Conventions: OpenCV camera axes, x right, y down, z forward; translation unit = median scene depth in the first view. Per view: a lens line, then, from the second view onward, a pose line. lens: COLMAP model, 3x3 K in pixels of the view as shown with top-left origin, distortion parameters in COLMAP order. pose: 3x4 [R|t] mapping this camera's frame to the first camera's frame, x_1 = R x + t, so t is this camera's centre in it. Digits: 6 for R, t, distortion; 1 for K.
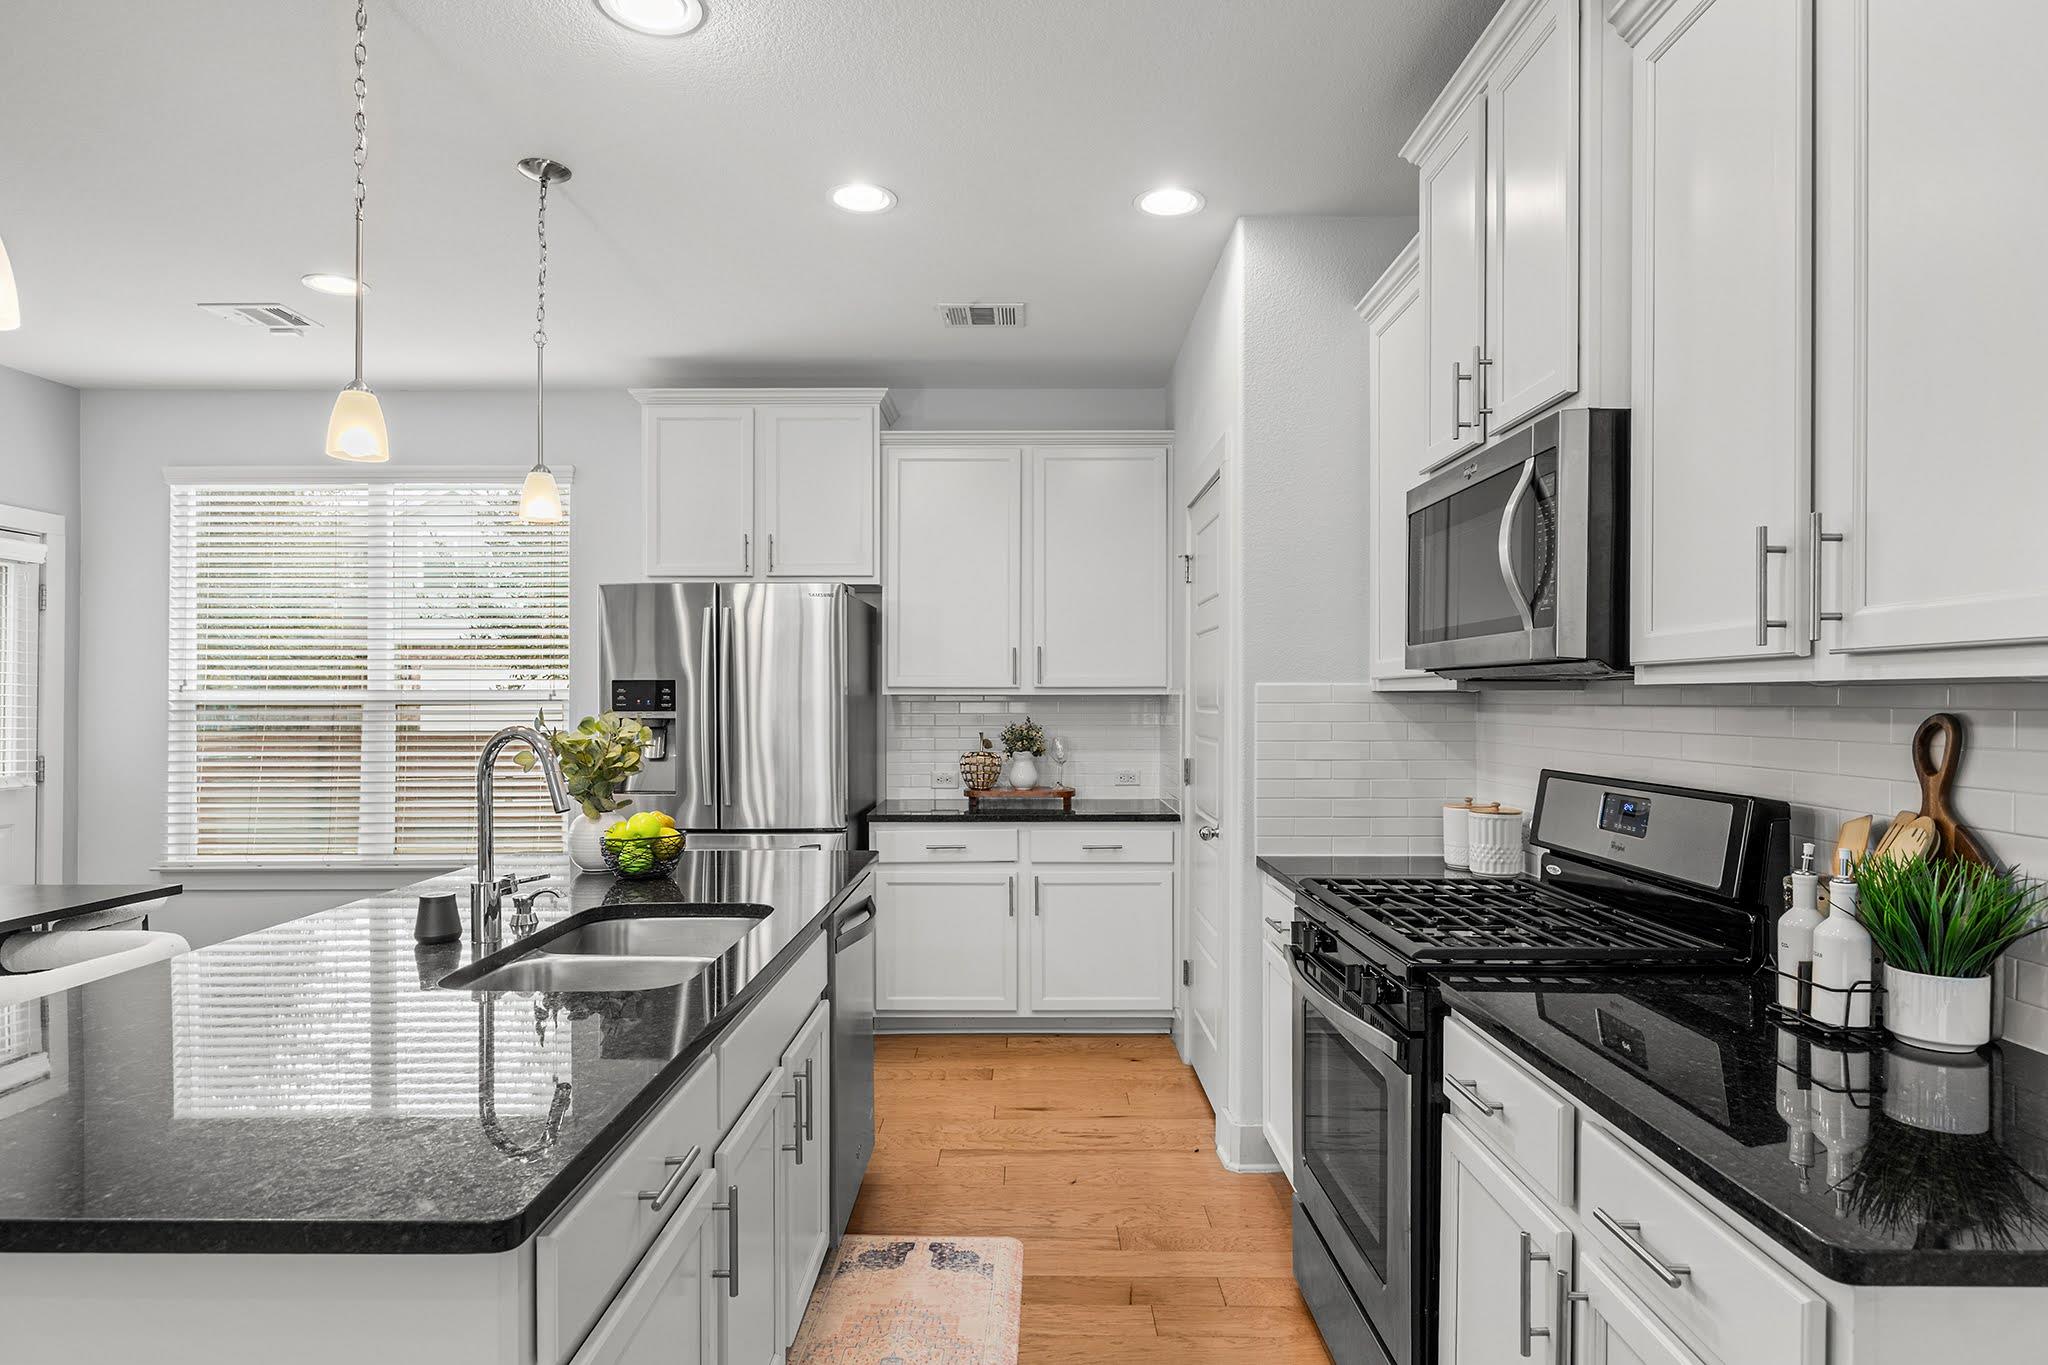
lens RADIAL K [[1145.7, 0, 1018.7], [0, 1145.7, 703.5], [0, 0, 1]] dist [-0.003284, -0.000738]
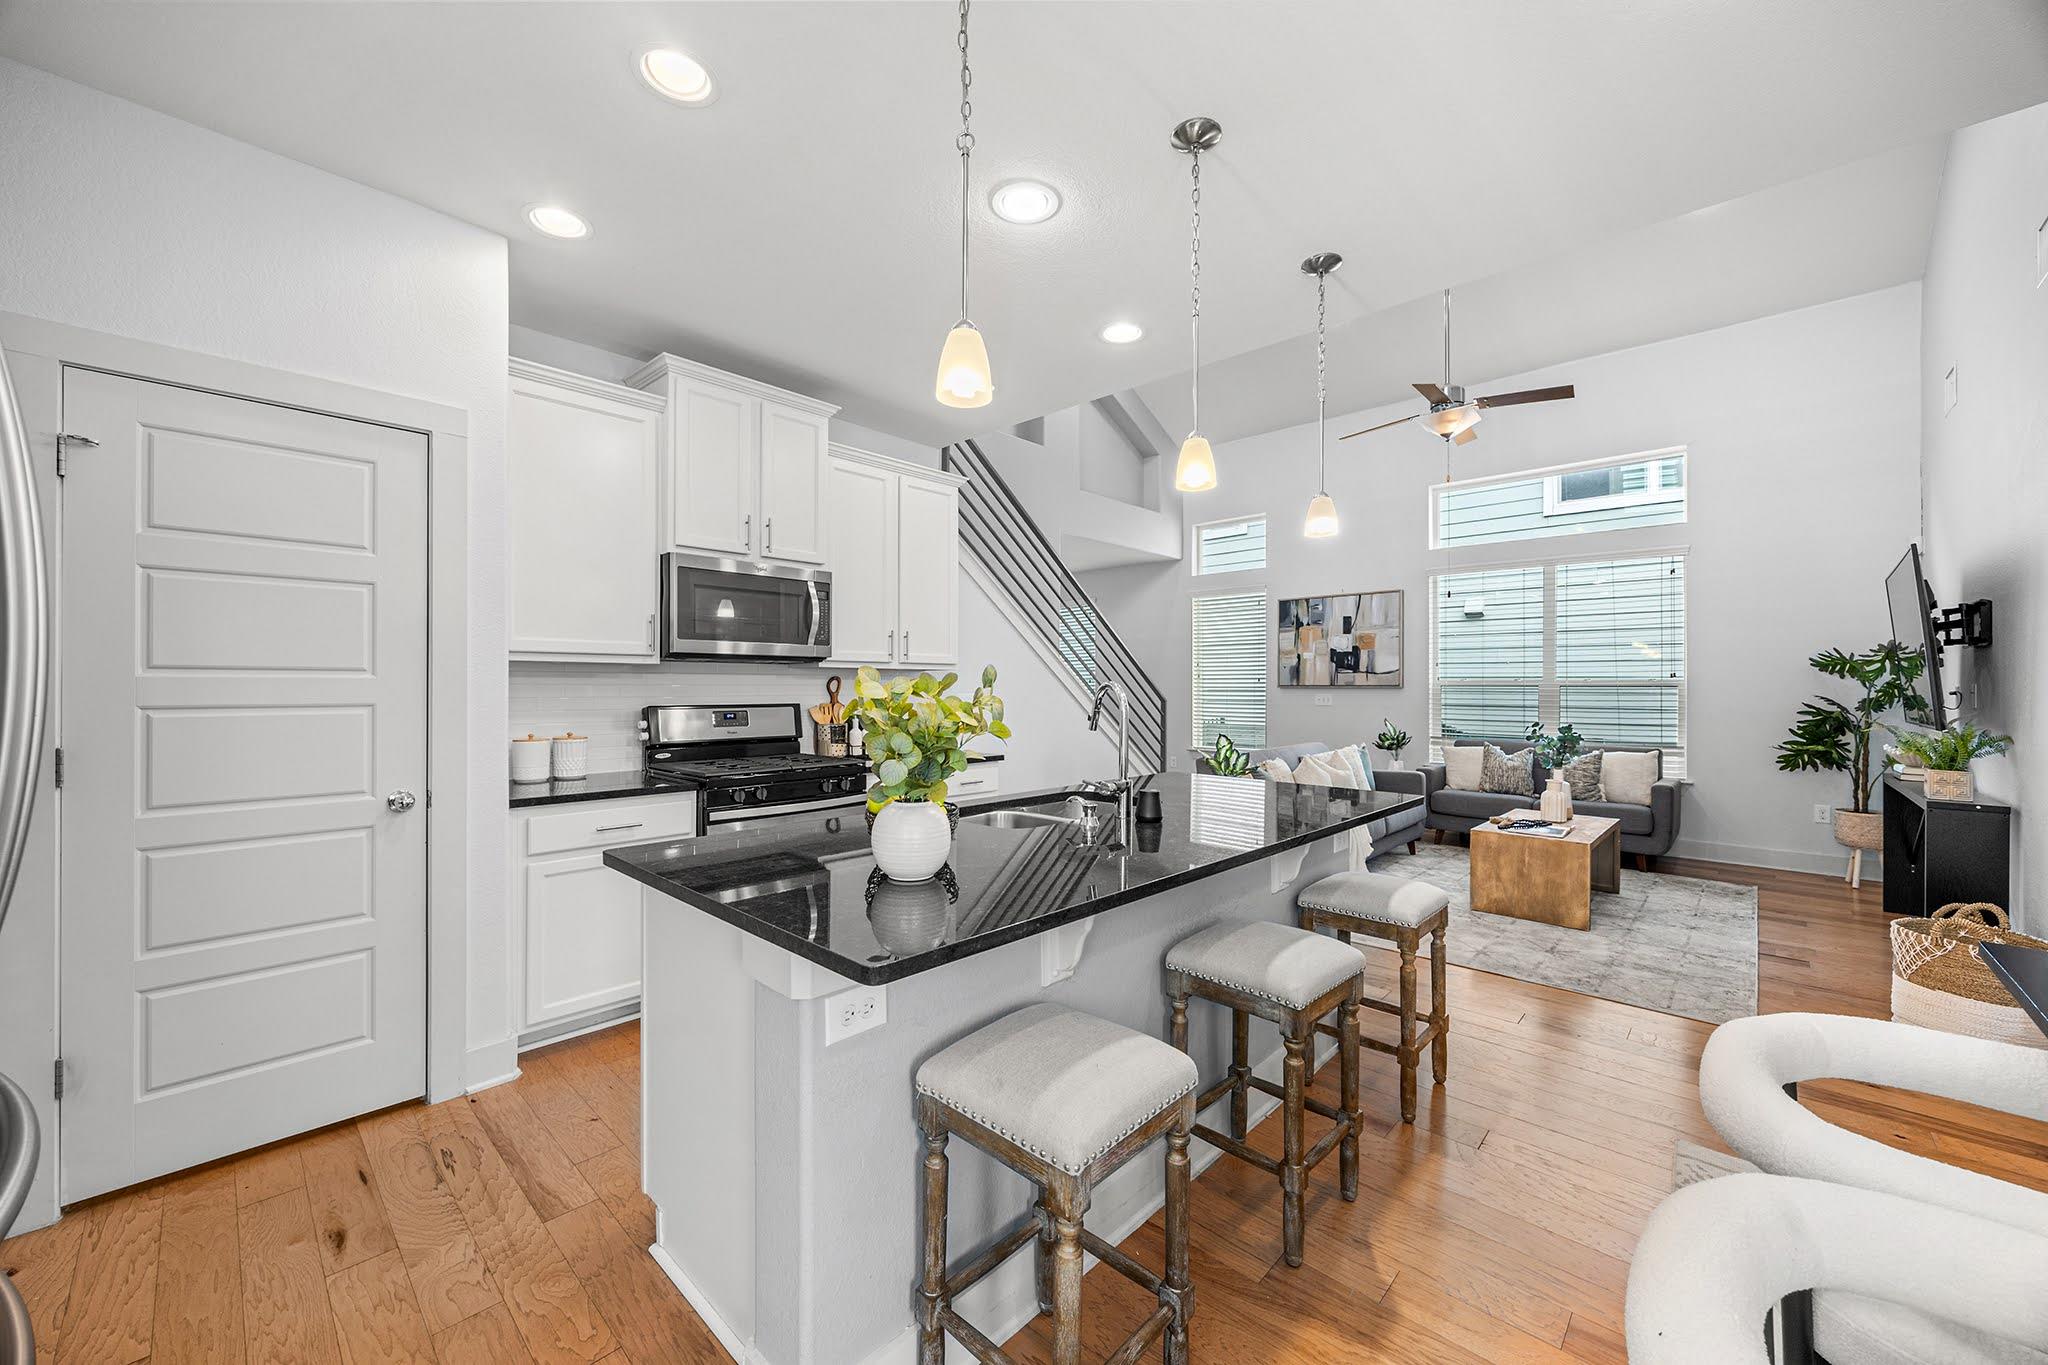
lens RADIAL K [[776.2, 0, 1025.4], [0, 776.2, 685.5], [0, 0, 1]] dist [-0.001661, -0.000122]
pose [[-0.733131, 0.002737, 0.680081, -0.770582], [0.004581, 0.999989, 0.000914, 0.021031], [-0.680072, 0.003786, -0.733136, 1.327244]]
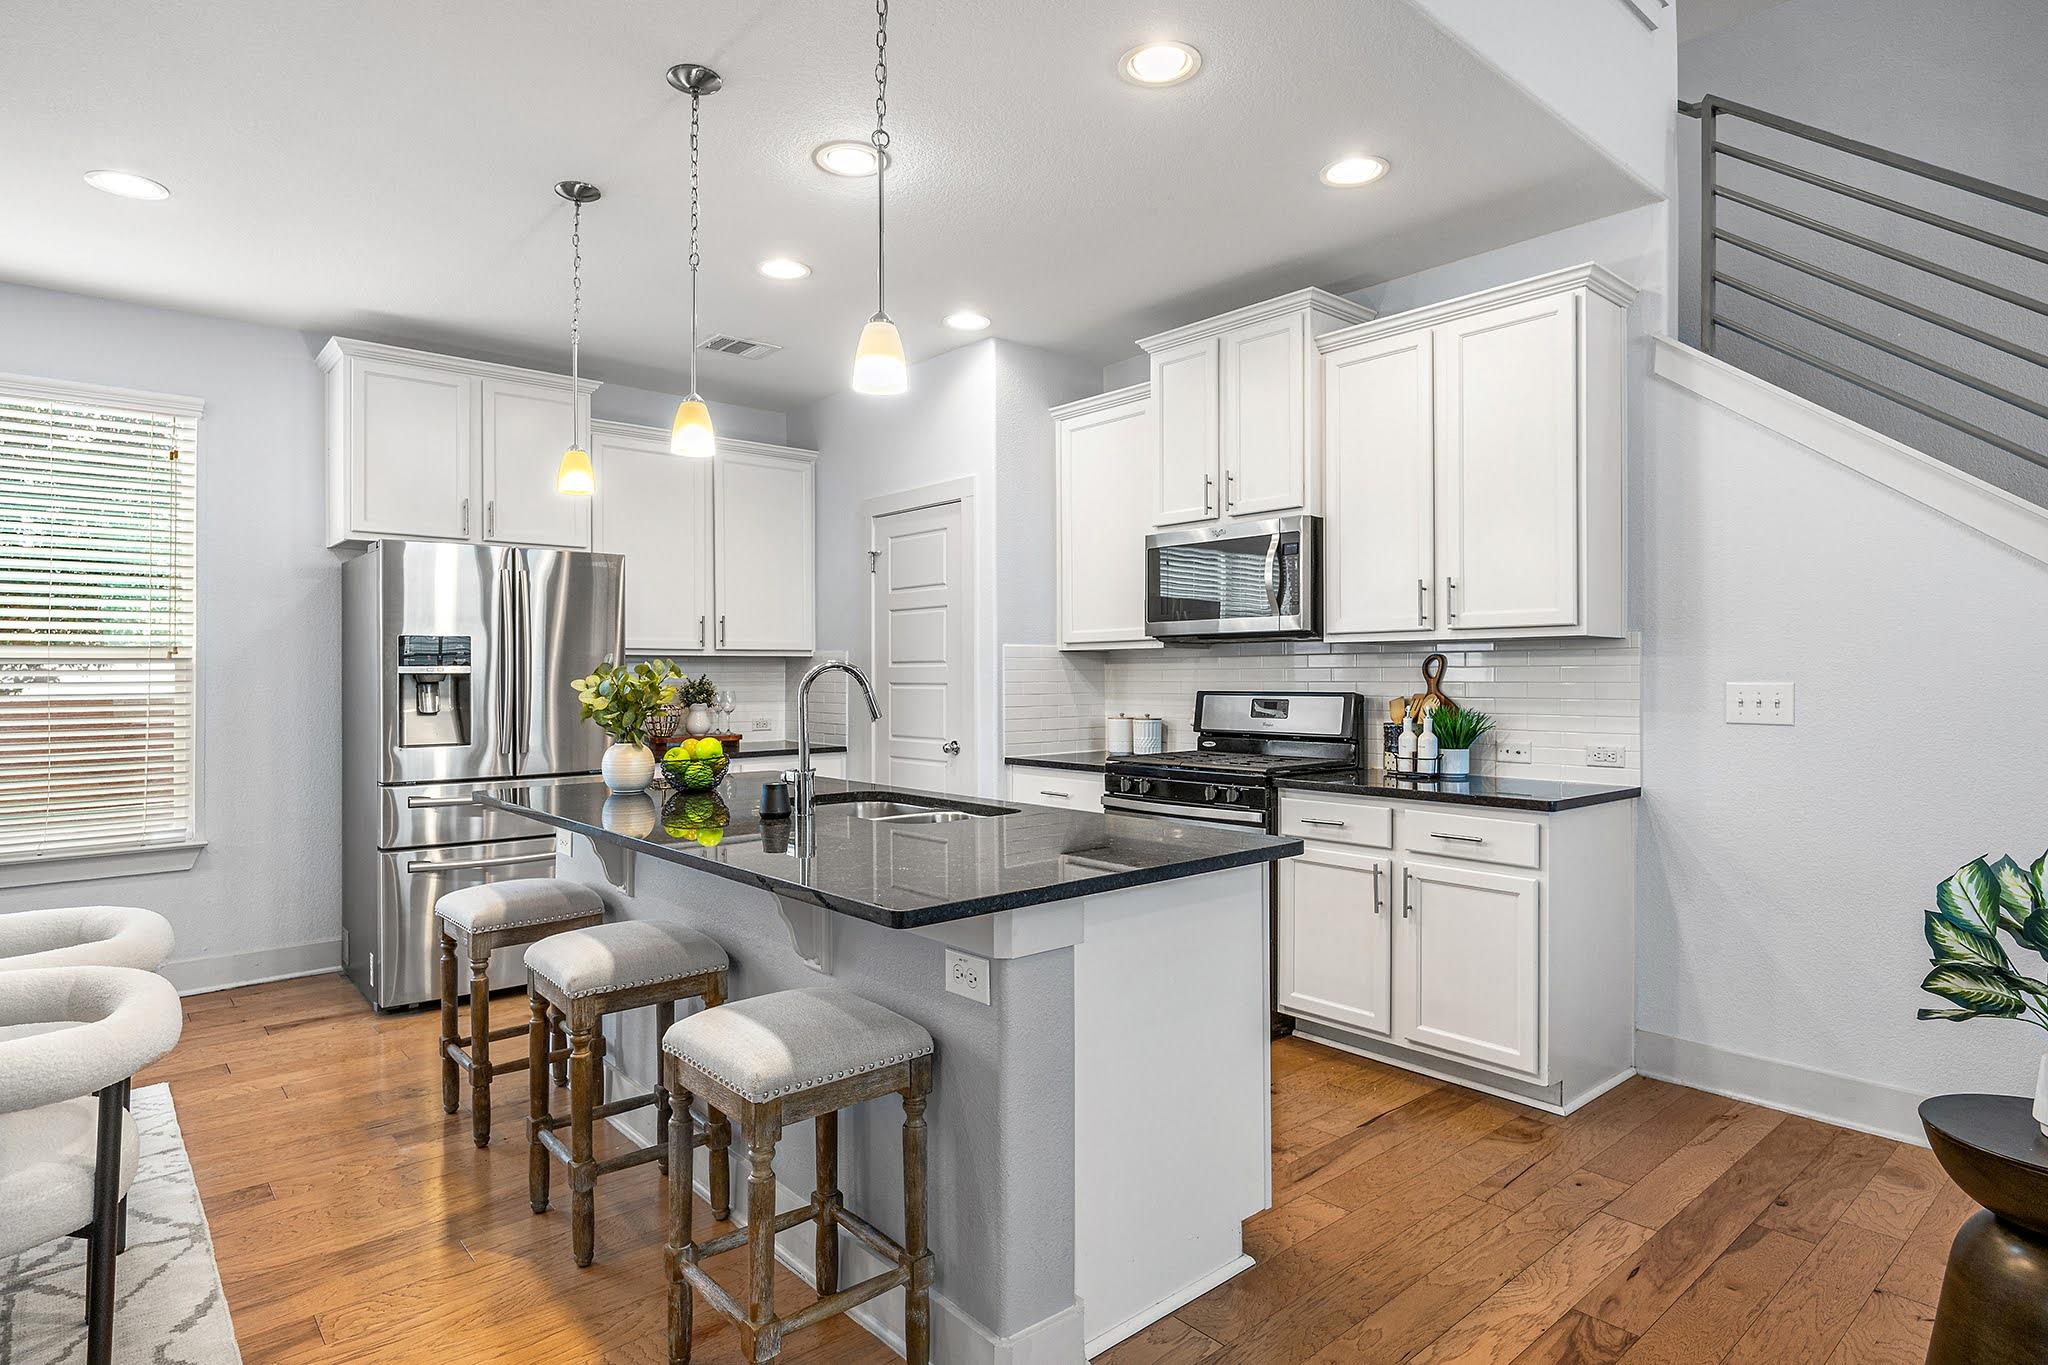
lens RADIAL K [[1094.6, 0, 1027.4], [0, 1094.6, 673.9], [0, 0, 1]] dist [0.008264, 0.001784]
pose [[0.749112, -0.002871, 0.662437, -0.811203], [0.007636, 0.999962, -0.004301, 0.030757], [-0.662400, 0.008280, 0.749105, -0.128770]]
